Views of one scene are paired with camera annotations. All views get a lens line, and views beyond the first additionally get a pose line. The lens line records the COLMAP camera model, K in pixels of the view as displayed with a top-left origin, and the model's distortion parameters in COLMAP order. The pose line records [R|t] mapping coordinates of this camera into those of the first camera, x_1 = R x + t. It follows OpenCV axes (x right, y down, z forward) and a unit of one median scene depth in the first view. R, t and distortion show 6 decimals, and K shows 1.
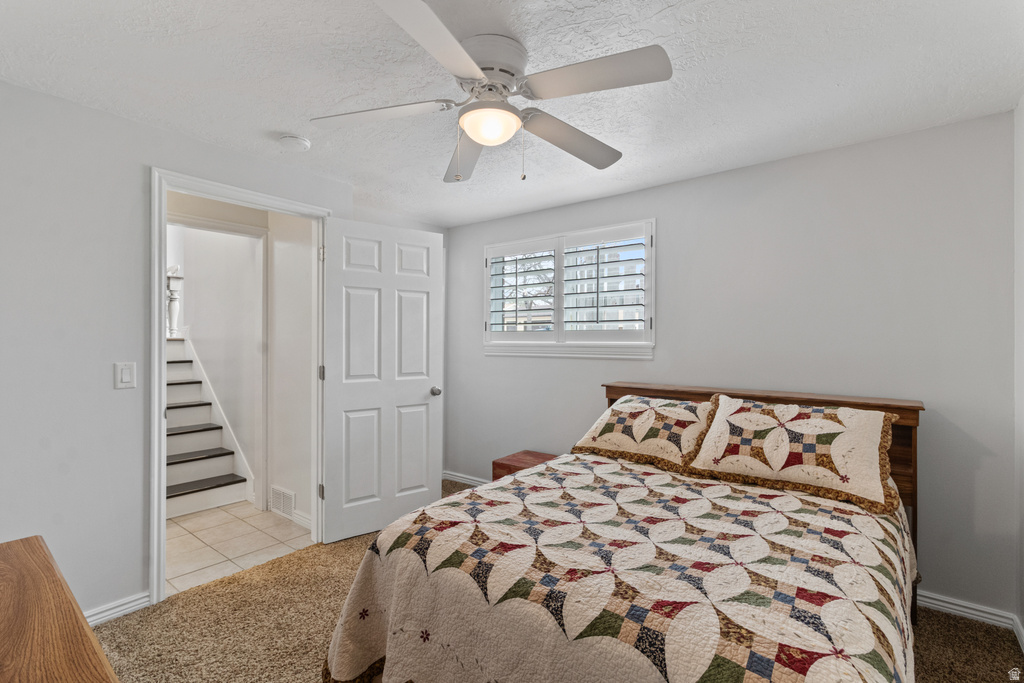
lens RADIAL K [[472.8, 0, 514.2], [0, 472.8, 335.8], [0, 0, 1]] dist [-0.001505, 0.000121]
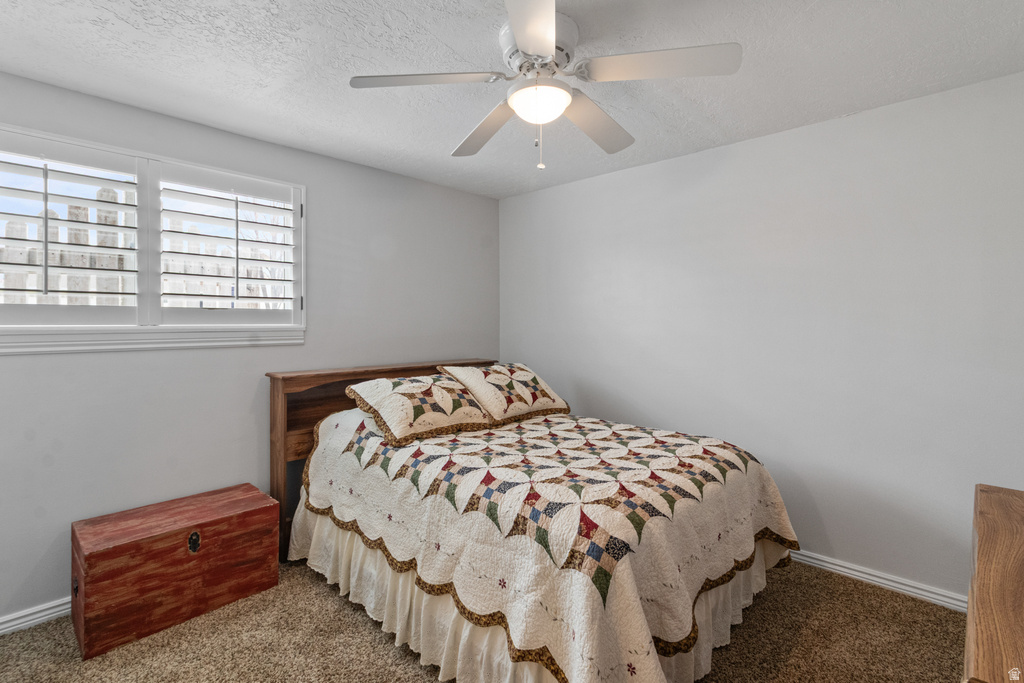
lens RADIAL K [[480.0, 0, 510.9], [0, 480.0, 325.3], [0, 0, 1]] dist [0.001607, 0.000612]
pose [[0.080414, -0.007773, 0.996731, -0.576831], [-0.009700, 0.999916, 0.008581, 0.004004], [-0.996714, -0.010358, 0.080332, 0.534991]]
